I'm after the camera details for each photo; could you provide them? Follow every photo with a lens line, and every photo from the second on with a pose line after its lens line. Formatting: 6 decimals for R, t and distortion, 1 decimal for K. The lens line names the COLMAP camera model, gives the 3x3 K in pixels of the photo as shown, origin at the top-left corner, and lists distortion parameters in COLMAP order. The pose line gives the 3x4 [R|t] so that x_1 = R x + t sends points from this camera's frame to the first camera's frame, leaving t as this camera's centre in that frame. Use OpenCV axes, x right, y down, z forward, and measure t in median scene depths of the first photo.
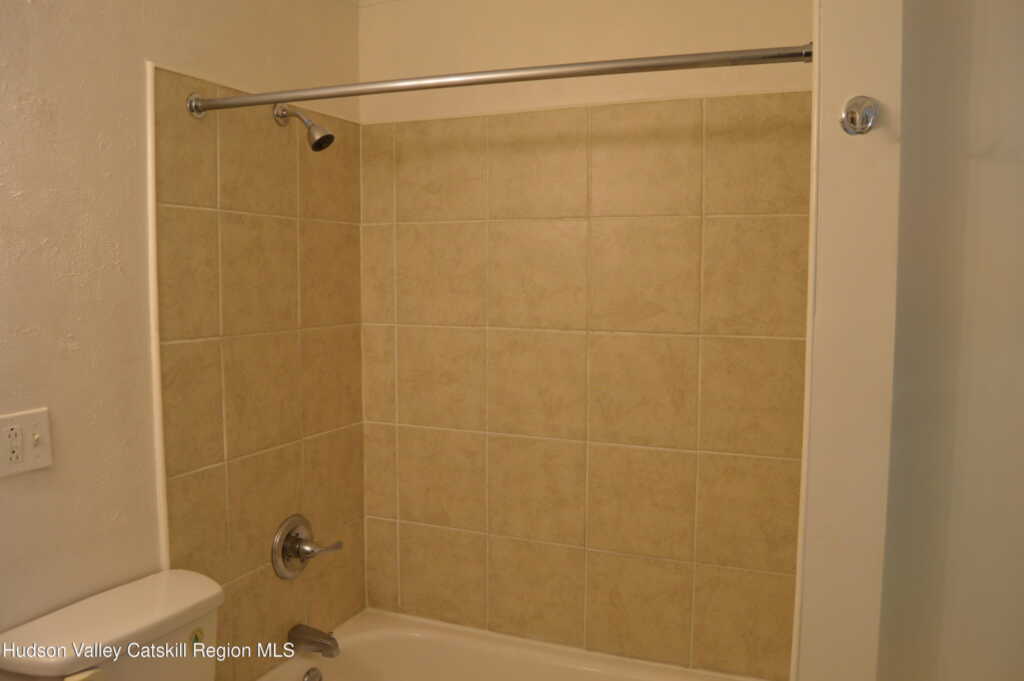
lens RADIAL K [[809.9, 0, 514.9], [0, 809.9, 326.7], [0, 0, 1]] dist [-0.079560, 0.008662]
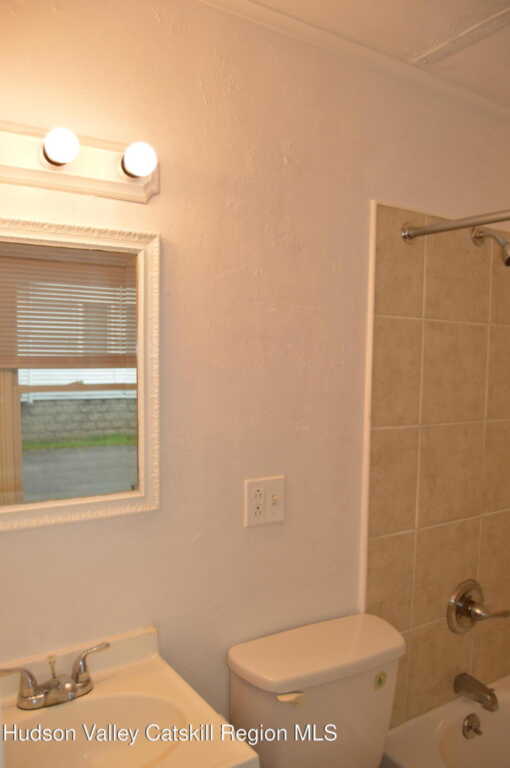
lens RADIAL K [[607.4, 0, 255.0], [0, 607.4, 384.0], [0, 0, 1]] dist [-0.079560, 0.008662]
pose [[0.820442, 0.047304, -0.569770, -0.055733], [-0.058232, 0.998303, -0.000970, -0.031981], [0.568757, 0.033974, 0.821804, 0.113435]]
